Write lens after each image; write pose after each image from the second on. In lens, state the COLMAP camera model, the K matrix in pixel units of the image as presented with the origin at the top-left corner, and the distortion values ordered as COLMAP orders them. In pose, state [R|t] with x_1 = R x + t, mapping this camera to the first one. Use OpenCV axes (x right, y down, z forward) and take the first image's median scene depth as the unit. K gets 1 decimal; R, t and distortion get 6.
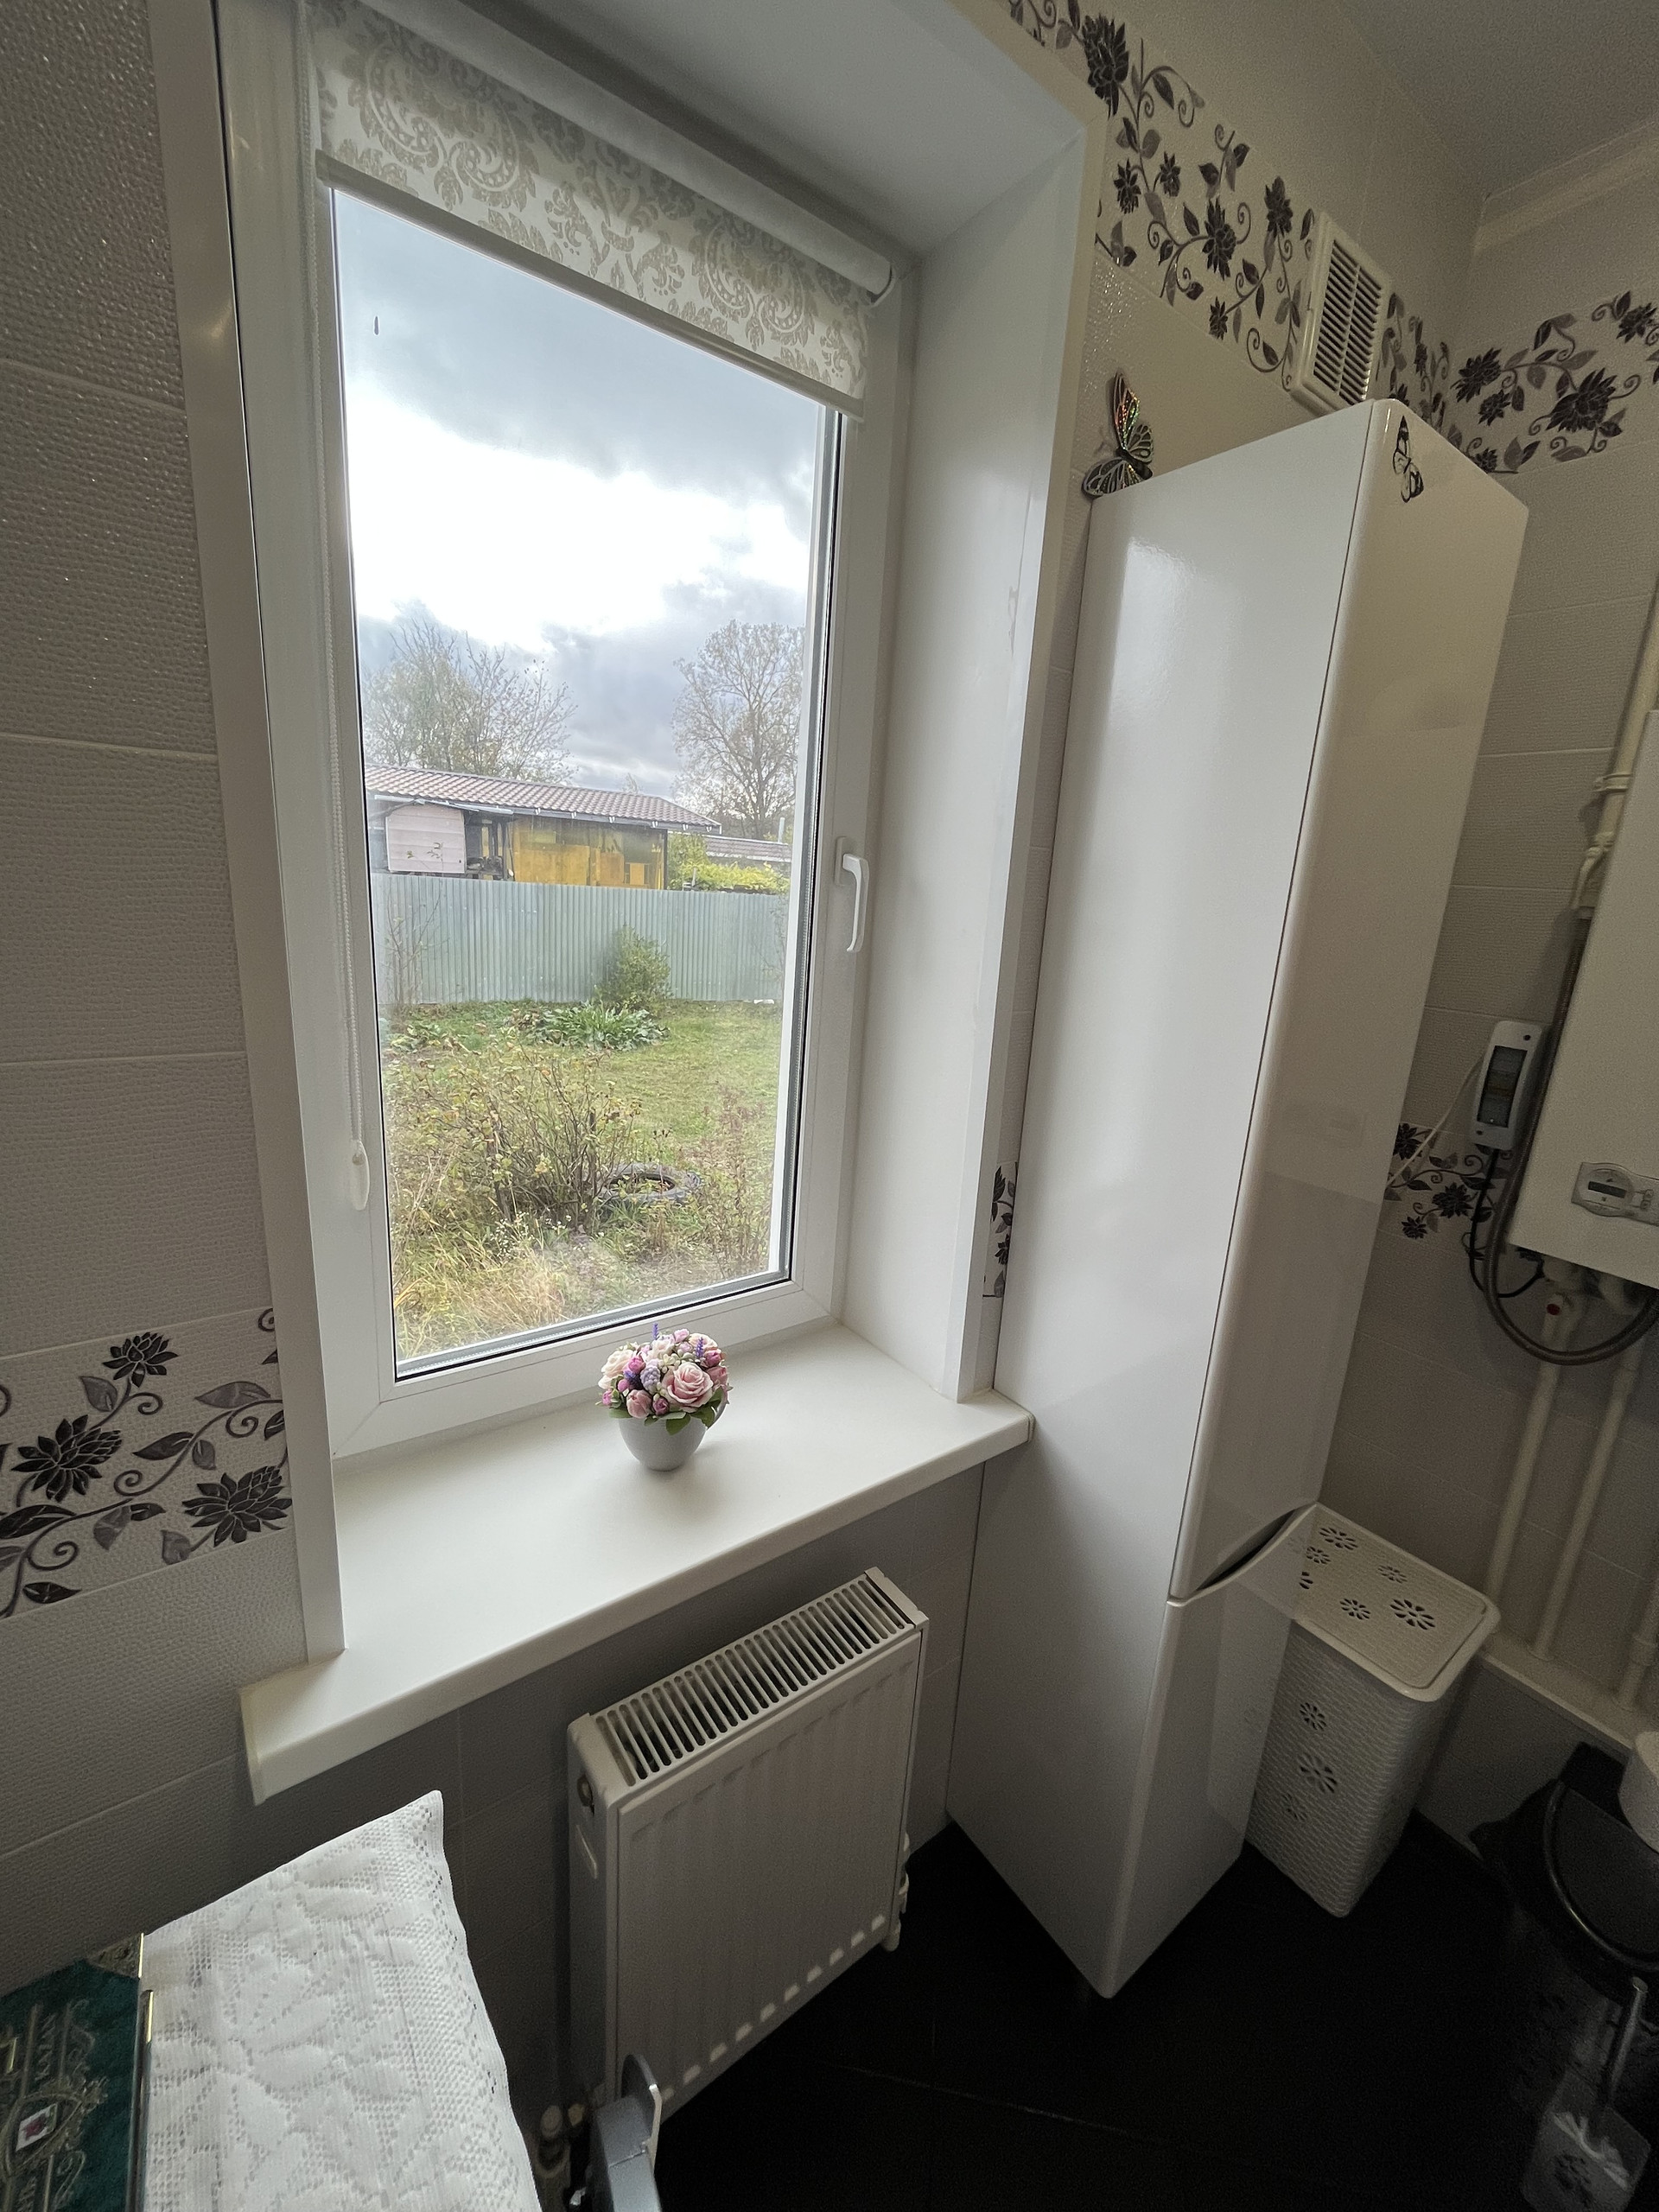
lens RADIAL K [[889.9, 0, 827.3], [0, 889.9, 1102.1], [0, 0, 1]] dist [-0.002873, -0.000488]
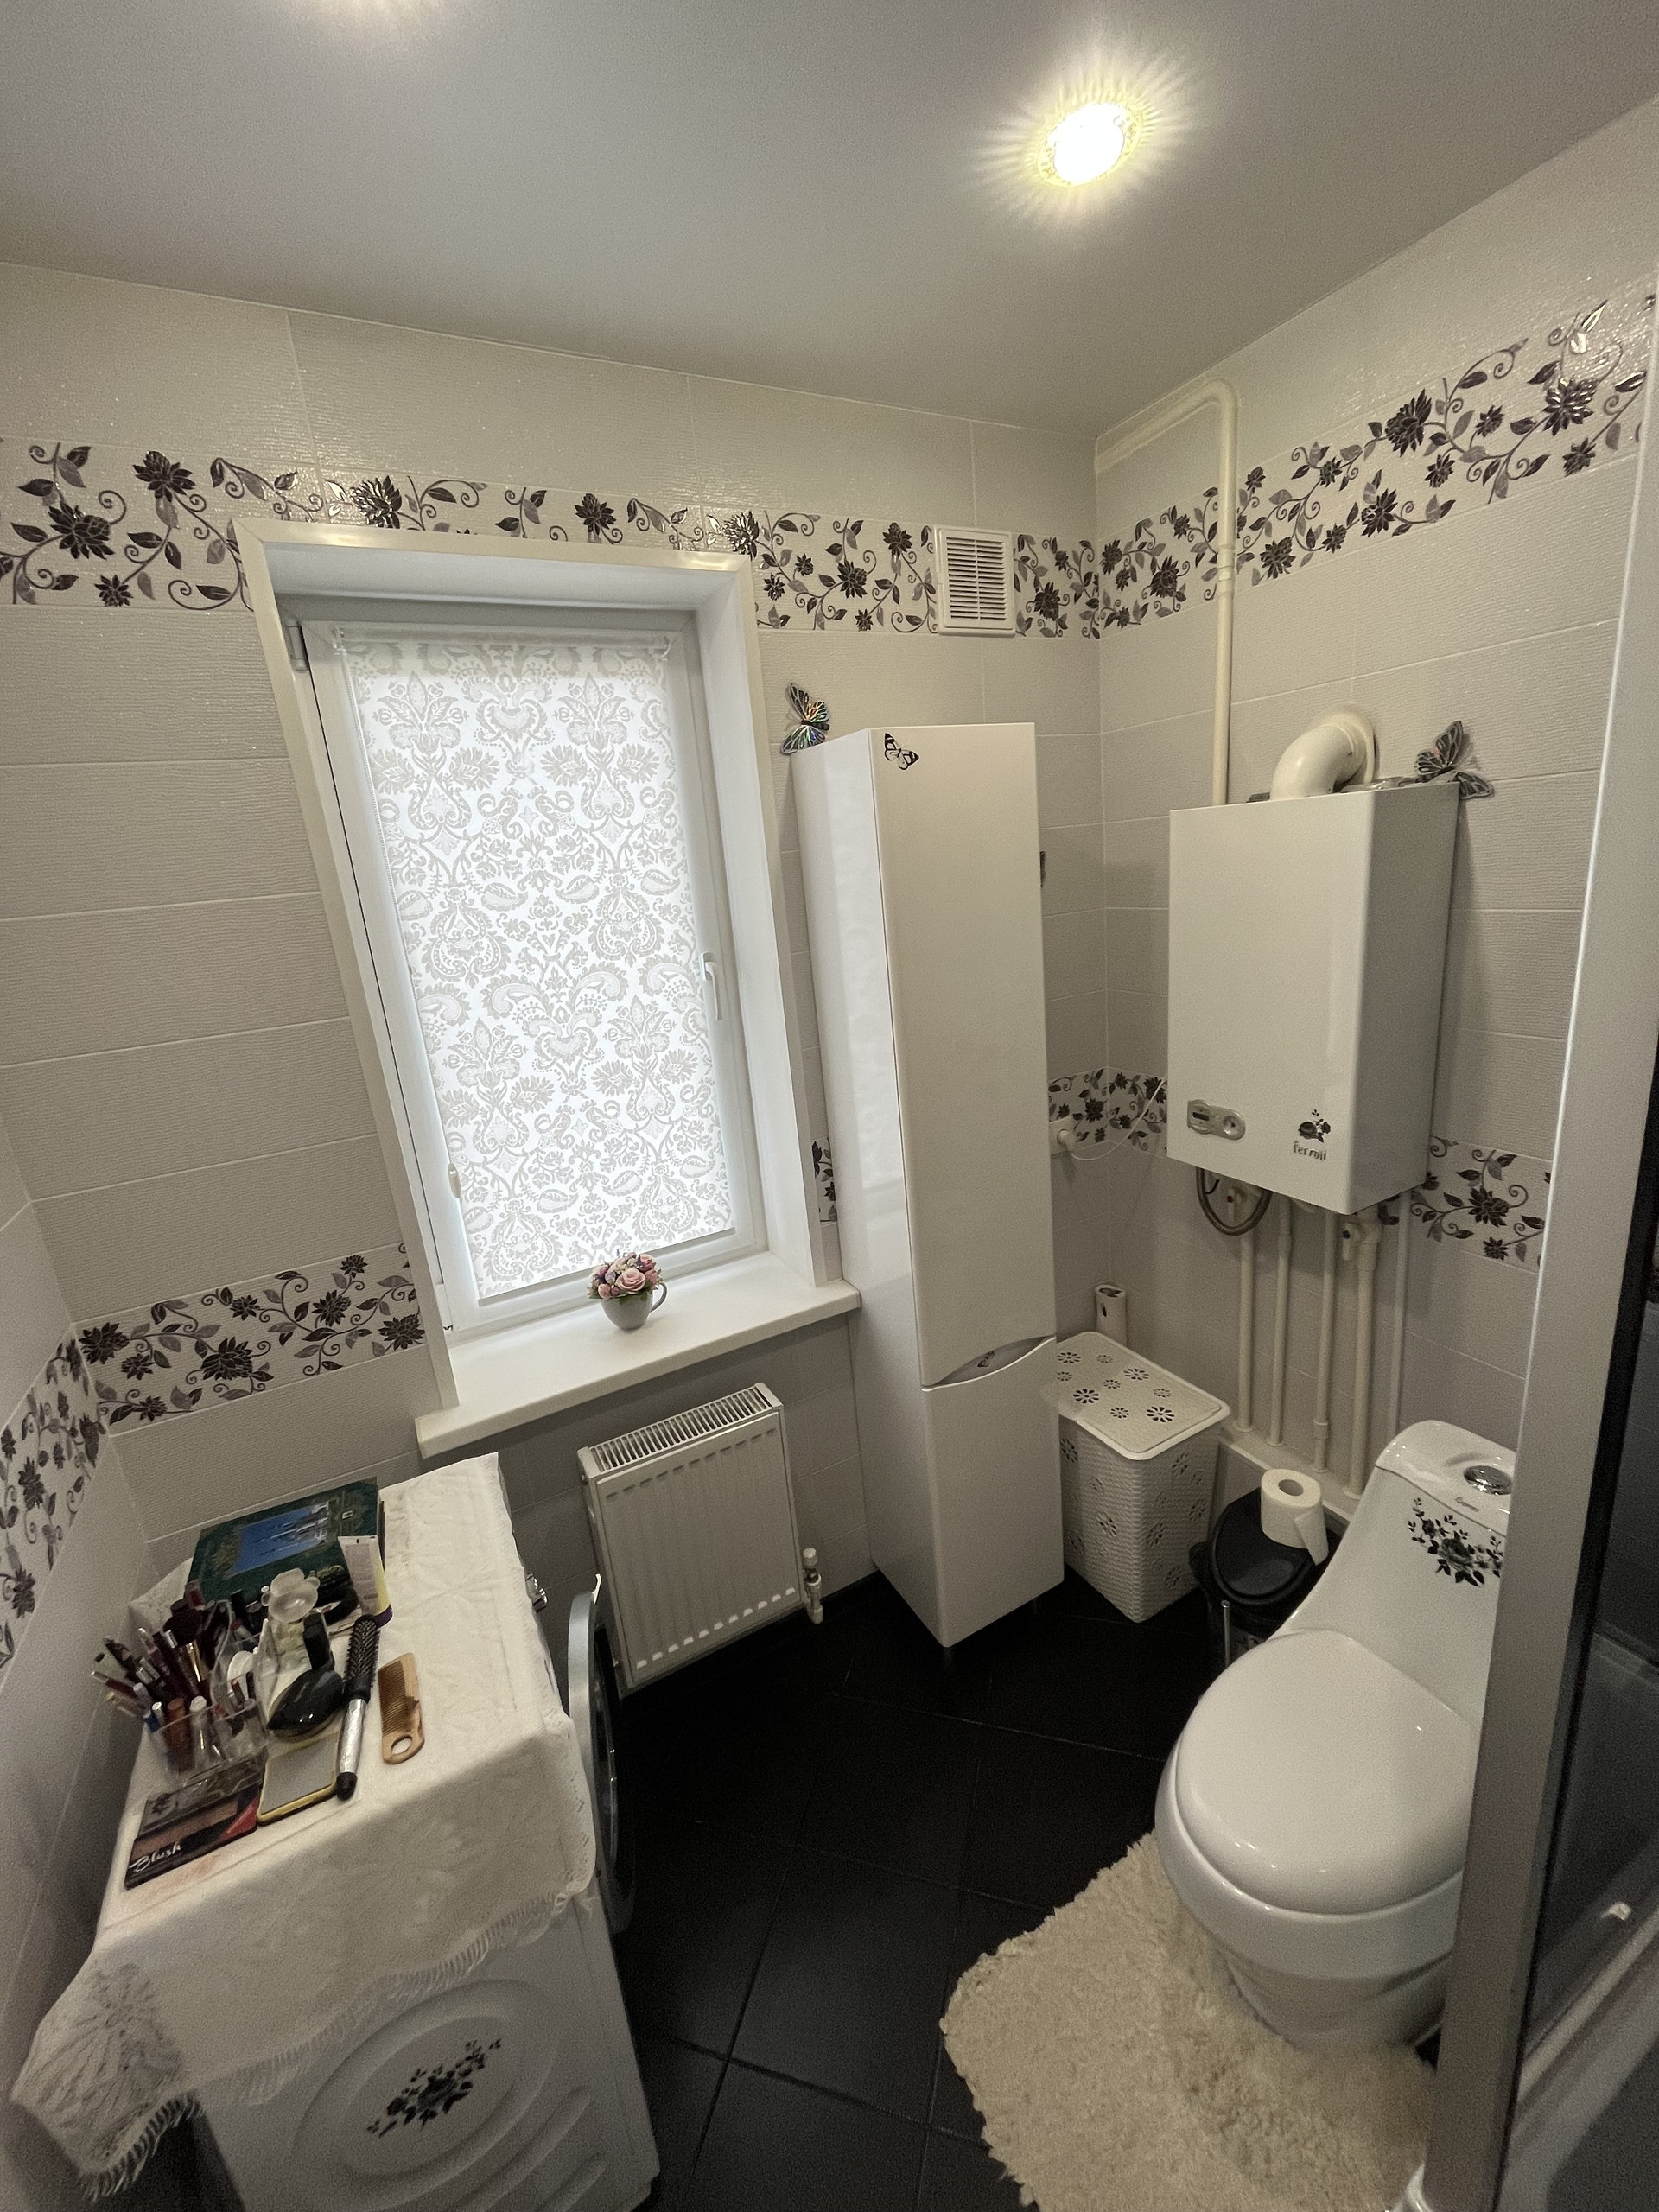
lens RADIAL K [[889.9, 0, 830.9], [0, 889.9, 1104.2], [0, 0, 1]] dist [-0.002873, -0.000488]
pose [[0.978575, -0.108231, -0.175146, 0.609402], [0.113144, 0.993410, 0.018283, -0.026232], [0.172013, -0.037708, 0.984373, -0.717061]]
